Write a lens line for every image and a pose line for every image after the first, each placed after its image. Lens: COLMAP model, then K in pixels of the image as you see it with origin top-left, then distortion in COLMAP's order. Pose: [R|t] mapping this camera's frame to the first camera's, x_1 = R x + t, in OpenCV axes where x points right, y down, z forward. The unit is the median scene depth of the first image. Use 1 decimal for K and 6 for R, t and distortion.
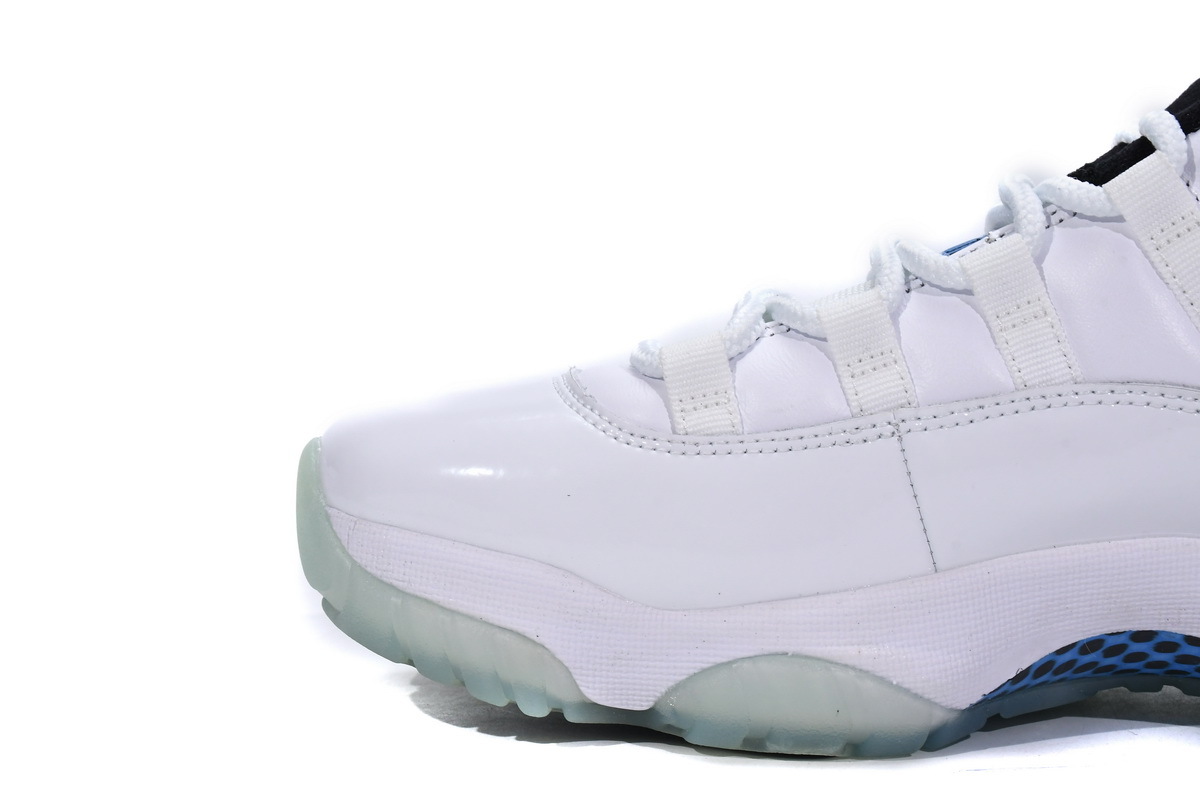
lens RADIAL K [[2275.7, 0, 600.0], [0, 2275.7, 402.8], [0, 0, 1]] dist [-0.012013, 0.000000]
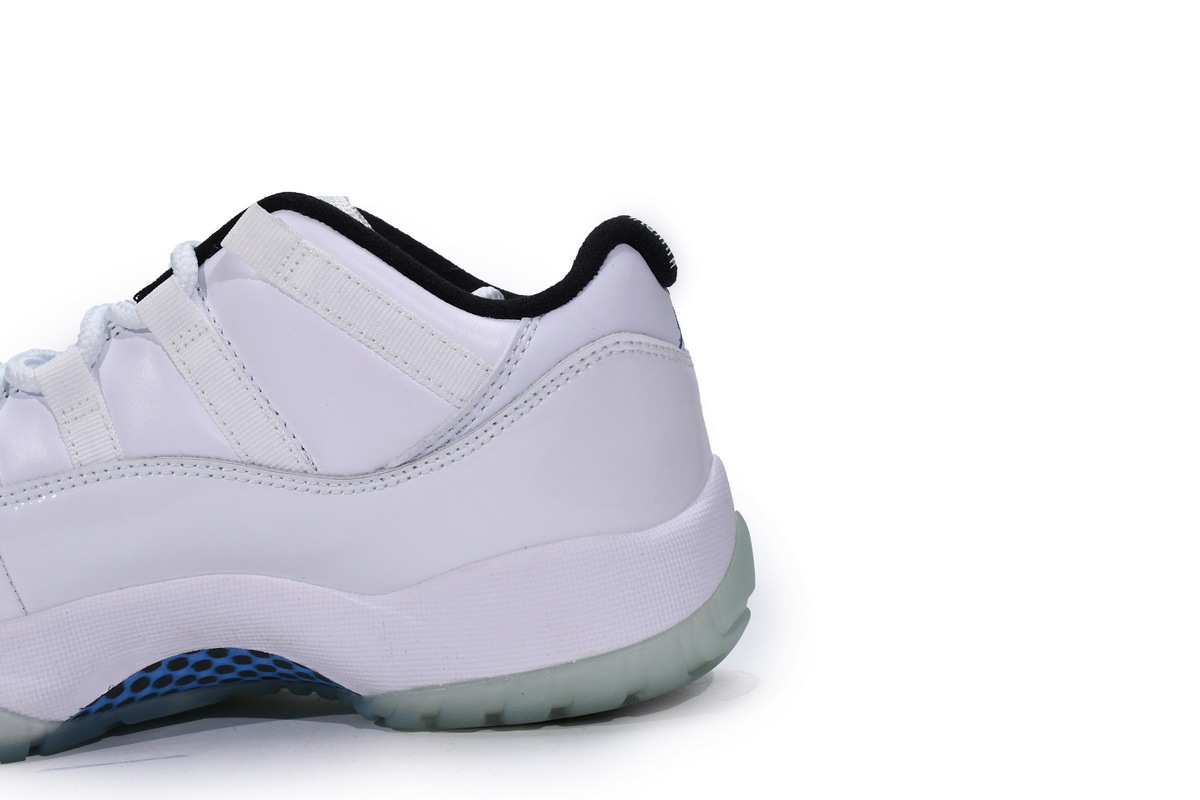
lens RADIAL K [[1805.7, 0, 599.8], [0, 1805.7, 395.2], [0, 0, 1]] dist [0.003586, 0.000000]
pose [[0.997606, -0.069136, 0.001282, 0.476273], [0.069138, 0.996993, -0.035010, 0.009098], [0.001142, 0.035015, 0.999386, -0.017801]]
